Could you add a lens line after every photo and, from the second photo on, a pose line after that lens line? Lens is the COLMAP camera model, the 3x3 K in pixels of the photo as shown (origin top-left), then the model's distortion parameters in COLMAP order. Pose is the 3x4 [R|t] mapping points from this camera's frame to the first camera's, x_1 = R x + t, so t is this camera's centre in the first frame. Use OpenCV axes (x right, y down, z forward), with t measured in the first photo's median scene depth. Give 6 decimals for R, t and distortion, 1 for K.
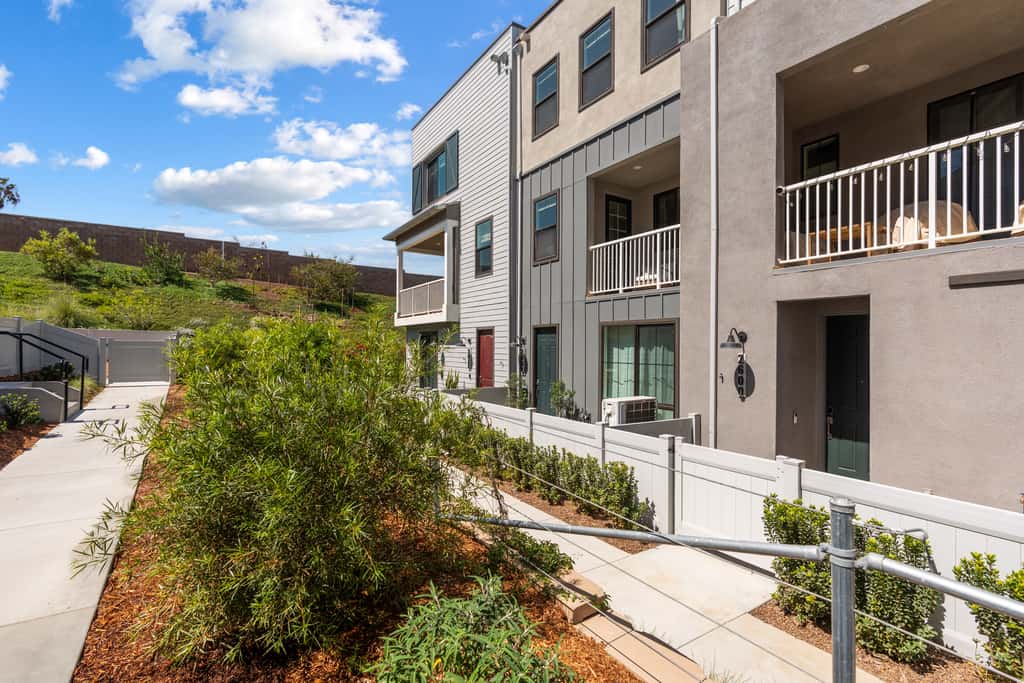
lens RADIAL K [[453.8, 0, 512.5], [0, 453.8, 344.0], [0, 0, 1]] dist [-0.026524, -0.002185]
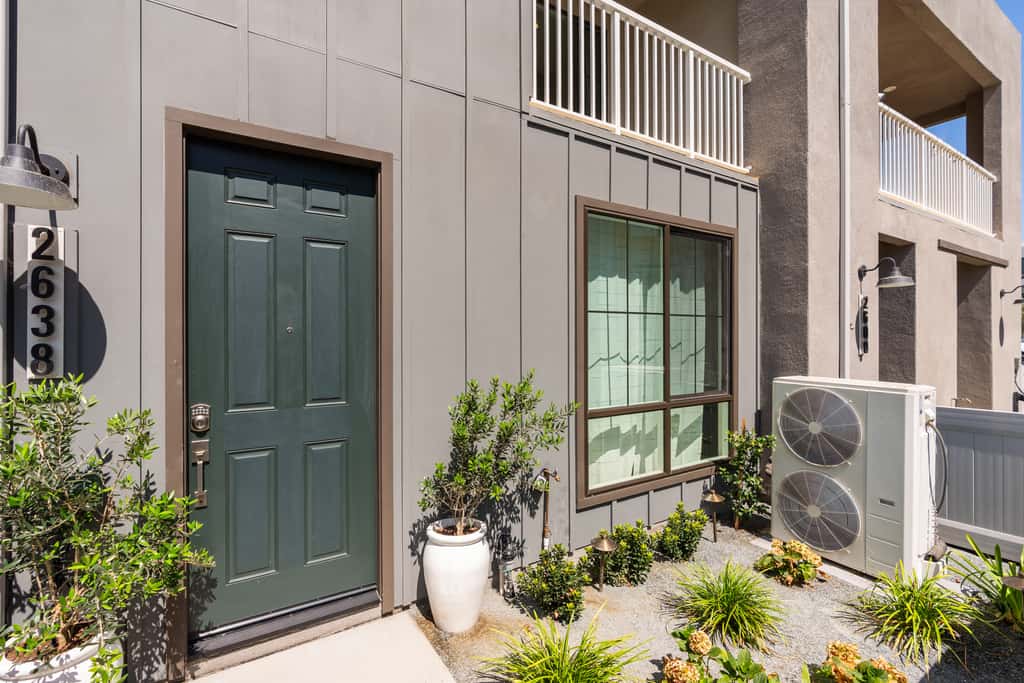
lens RADIAL K [[453.8, 0, 510.4], [0, 453.8, 336.2], [0, 0, 1]] dist [-0.026524, -0.002185]
pose [[0.040703, -0.001991, 0.999169, -0.147354], [0.002201, 0.999996, 0.001903, 0.055528], [-0.999169, 0.002122, 0.040707, 1.046149]]
